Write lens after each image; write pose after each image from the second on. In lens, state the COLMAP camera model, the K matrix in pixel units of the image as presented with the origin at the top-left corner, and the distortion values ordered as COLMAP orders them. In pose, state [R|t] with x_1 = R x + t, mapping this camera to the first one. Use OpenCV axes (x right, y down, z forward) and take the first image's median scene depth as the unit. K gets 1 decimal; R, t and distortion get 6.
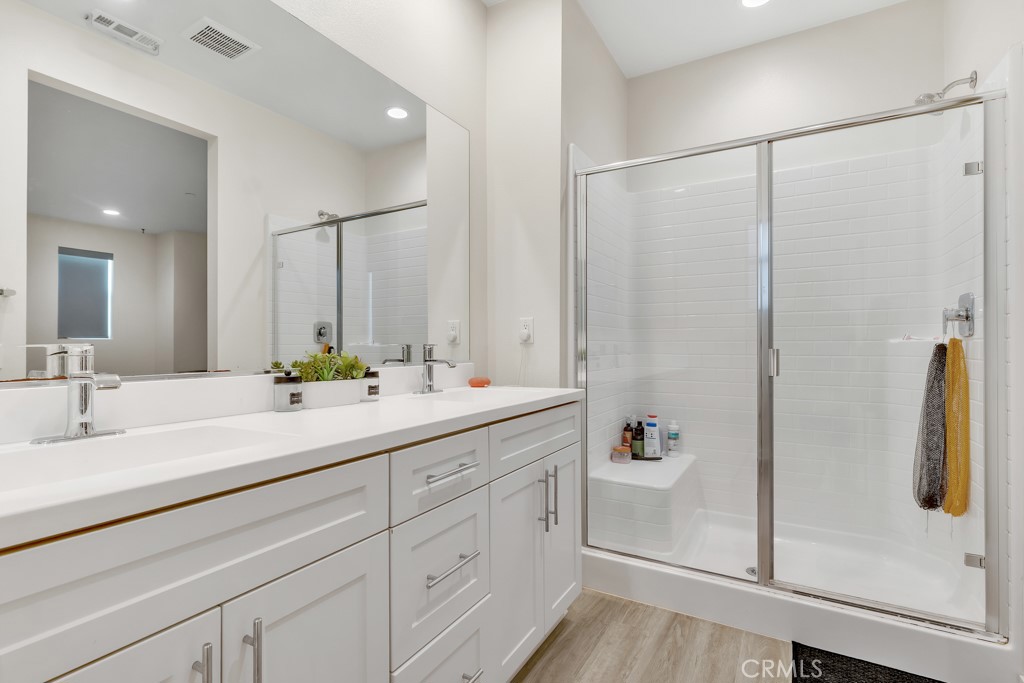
lens RADIAL K [[478.6, 0, 512.0], [0, 478.6, 341.5], [0, 0, 1]] dist [0.000816, -0.000283]
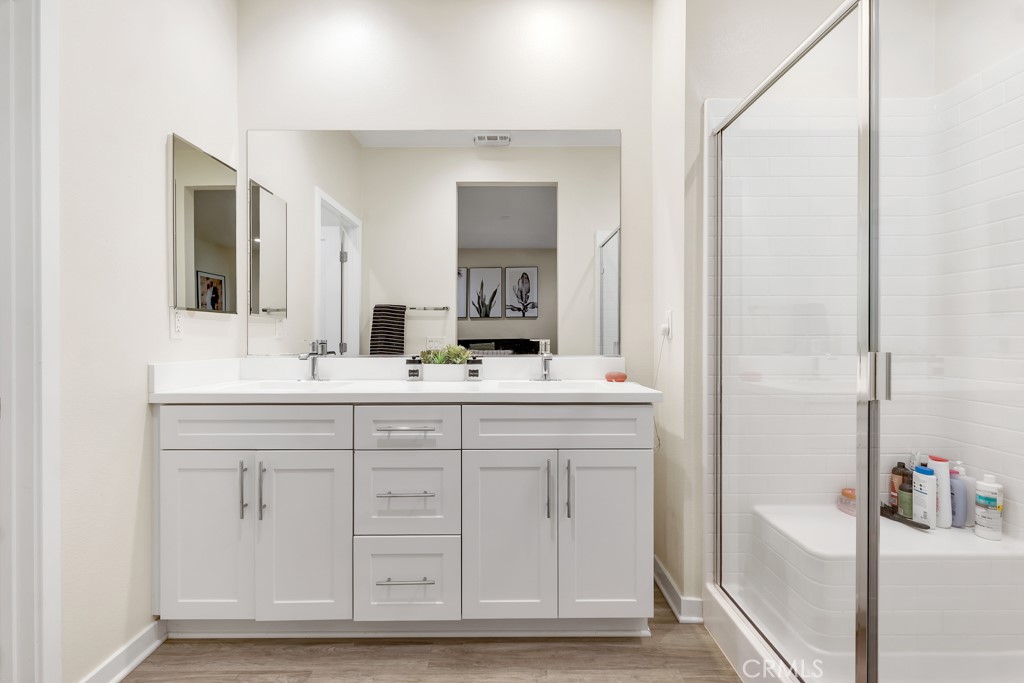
lens RADIAL K [[478.6, 0, 512.0], [0, 478.6, 341.5], [0, 0, 1]] dist [0.000816, -0.000283]
pose [[0.513592, 0.010014, -0.857976, 0.849830], [0.005549, 0.999872, 0.014992, -0.008002], [0.858016, -0.012461, 0.513471, 0.356060]]
